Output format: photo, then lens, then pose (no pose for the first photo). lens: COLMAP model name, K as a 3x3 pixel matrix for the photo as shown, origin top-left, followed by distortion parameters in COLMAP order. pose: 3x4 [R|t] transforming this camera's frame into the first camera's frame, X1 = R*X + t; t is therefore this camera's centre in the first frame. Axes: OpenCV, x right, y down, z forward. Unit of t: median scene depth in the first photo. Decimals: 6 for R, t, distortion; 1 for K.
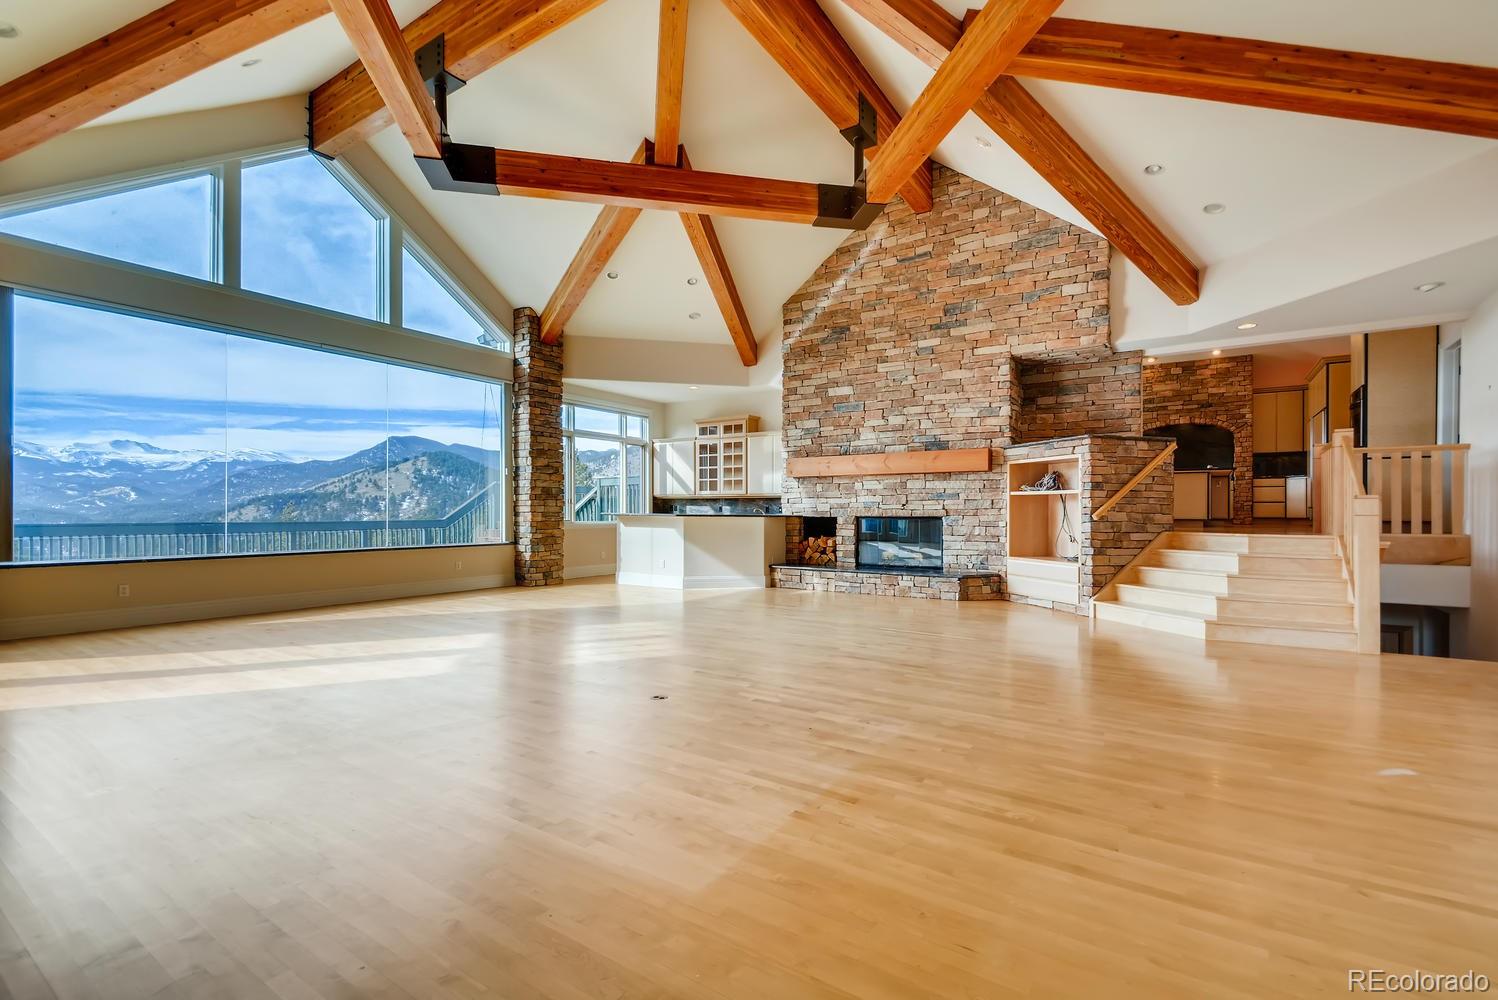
lens RADIAL K [[677.9, 0, 764.8], [0, 677.9, 506.4], [0, 0, 1]] dist [0.022441, -0.010388]
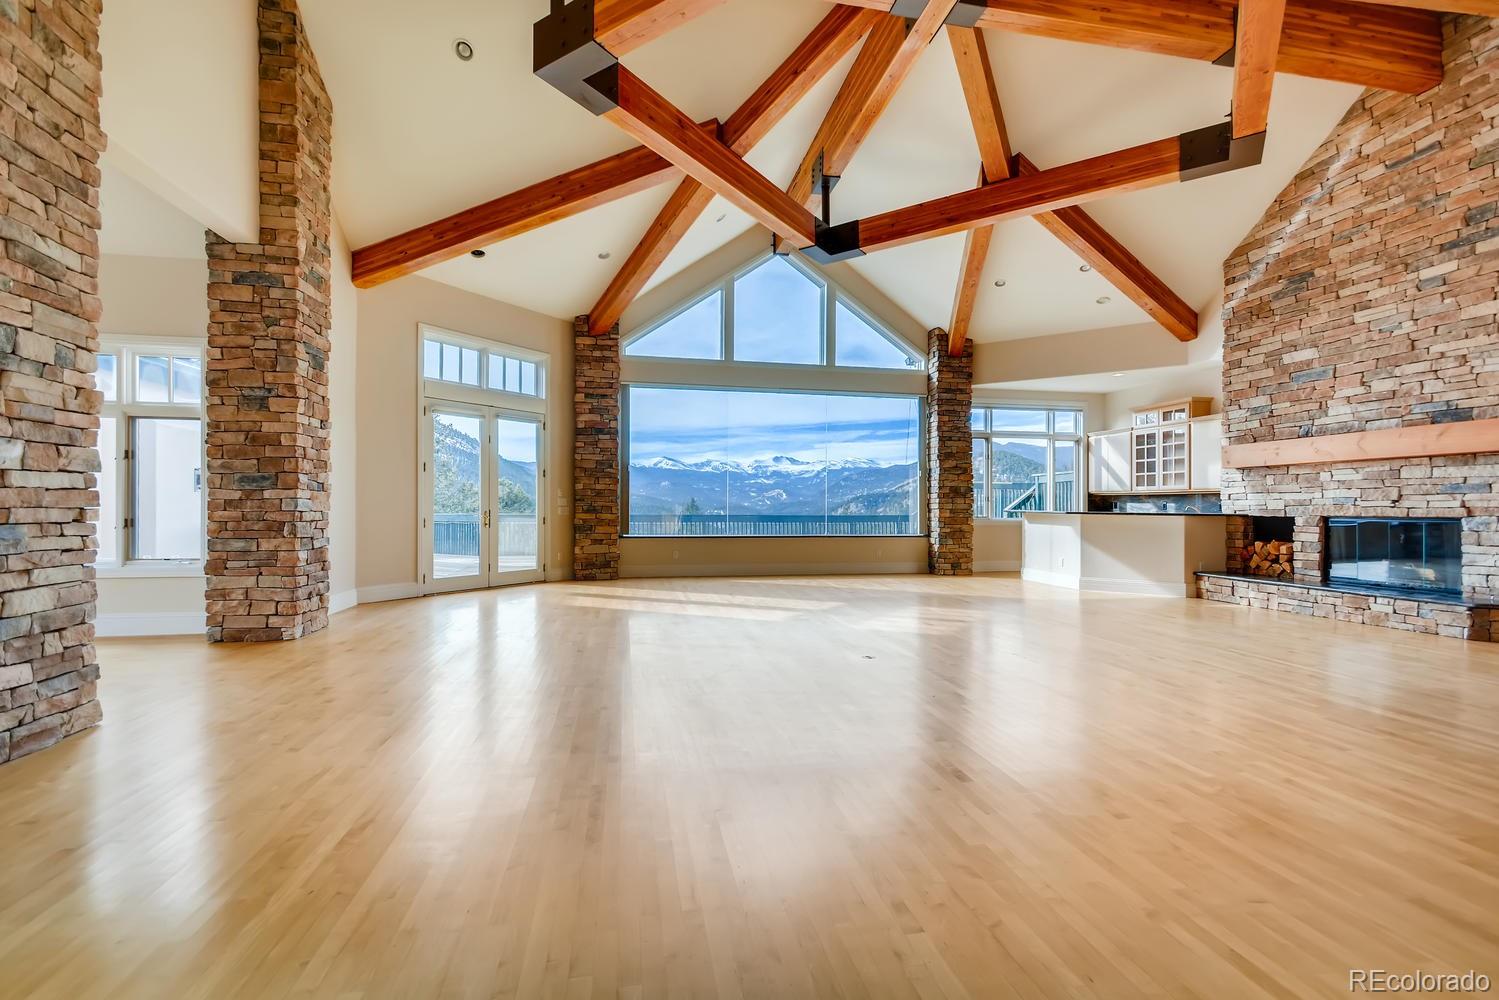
lens RADIAL K [[678.4, 0, 738.6], [0, 678.4, 503.6], [0, 0, 1]] dist [0.022441, -0.010388]
pose [[0.680536, -0.001274, -0.732714, 0.256000], [0.001455, 0.999999, -0.000387, -0.000341], [0.732714, -0.000803, 0.680537, -0.012477]]
